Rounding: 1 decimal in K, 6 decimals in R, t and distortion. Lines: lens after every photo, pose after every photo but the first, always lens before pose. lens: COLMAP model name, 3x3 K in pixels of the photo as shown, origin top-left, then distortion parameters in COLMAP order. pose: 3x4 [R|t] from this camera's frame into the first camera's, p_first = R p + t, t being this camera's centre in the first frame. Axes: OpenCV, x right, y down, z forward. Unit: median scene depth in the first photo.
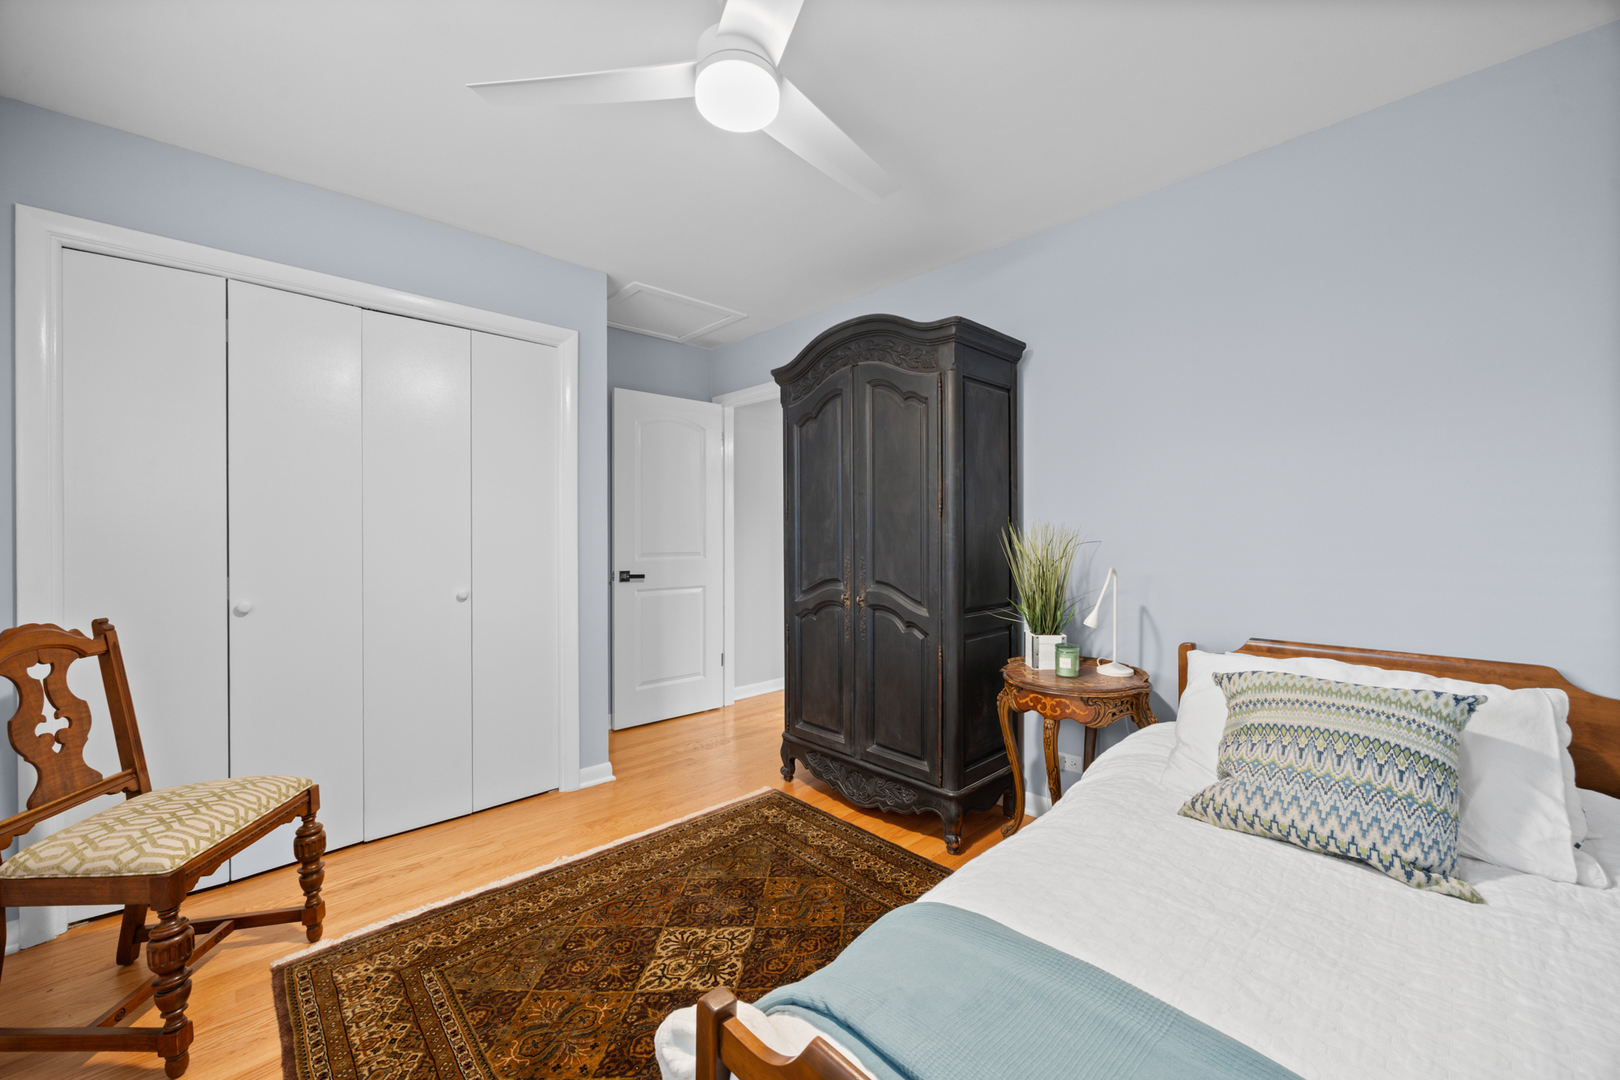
lens RADIAL K [[620.9, 0, 810.0], [0, 620.9, 540.0], [0, 0, 1]] dist [-0.001870, -0.000135]
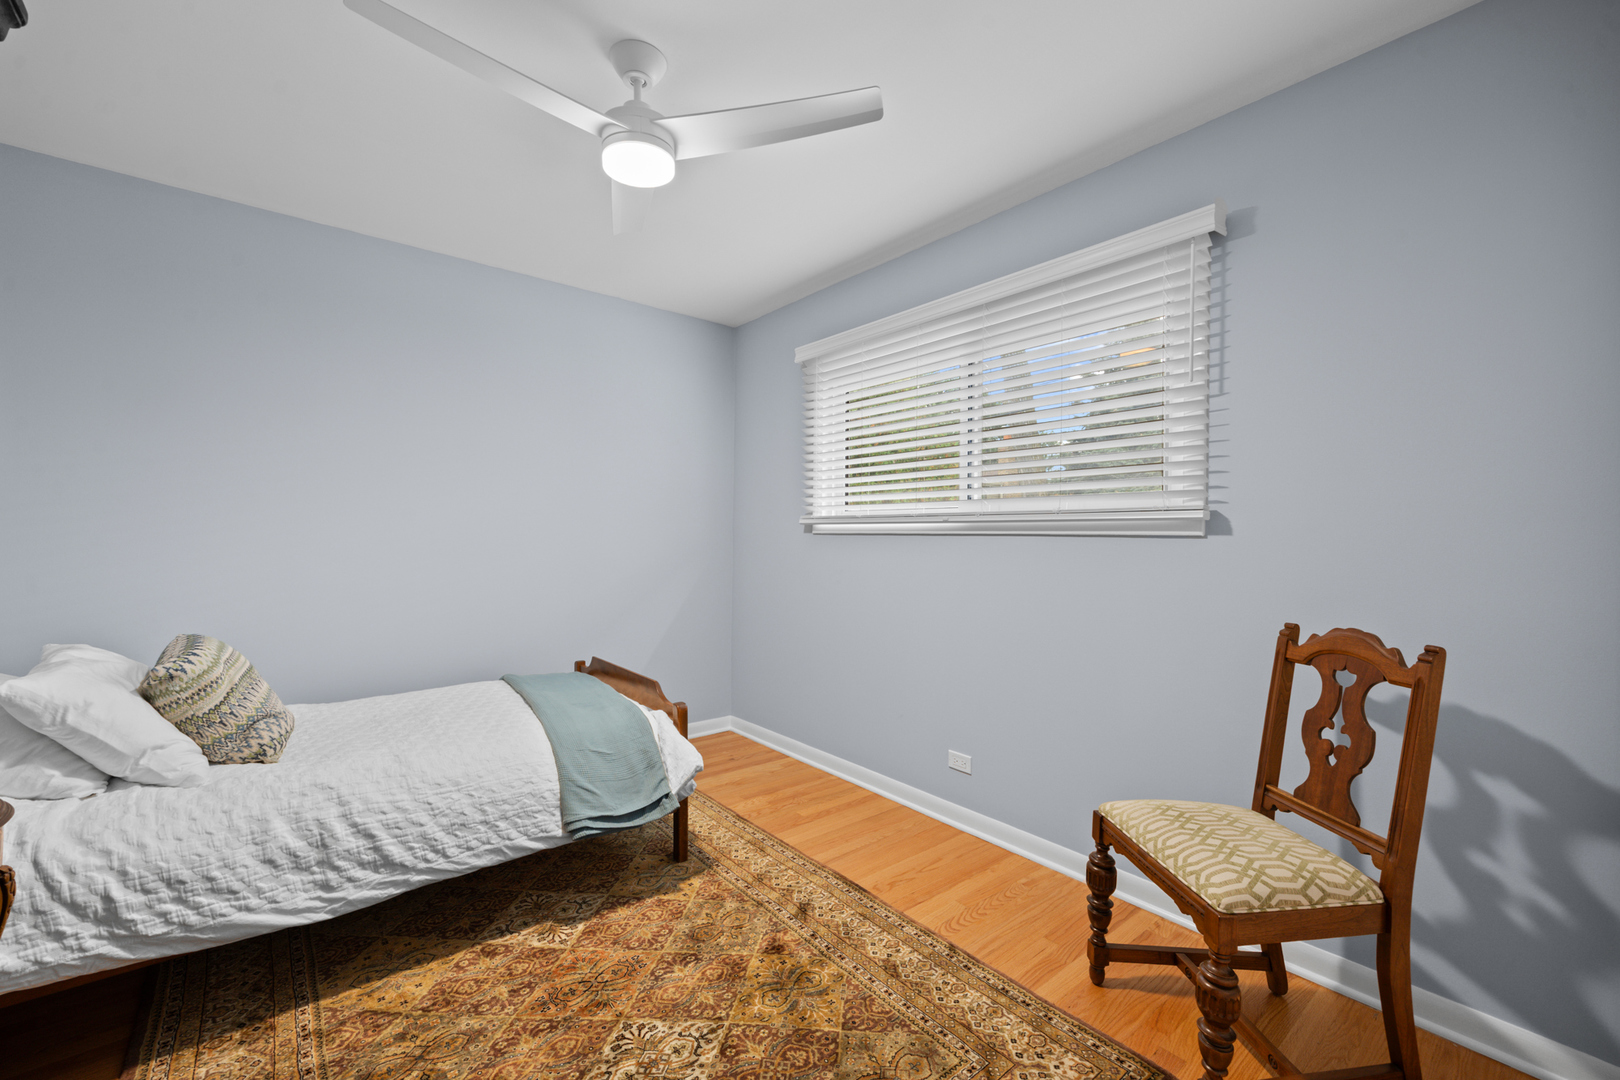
lens RADIAL K [[620.9, 0, 810.0], [0, 620.9, 540.0], [0, 0, 1]] dist [-0.001870, -0.000135]
pose [[-0.997982, 0.010964, 0.062540, -0.470977], [0.010301, 0.999887, -0.010914, 0.002355], [-0.062653, -0.010248, -0.997983, 1.930394]]
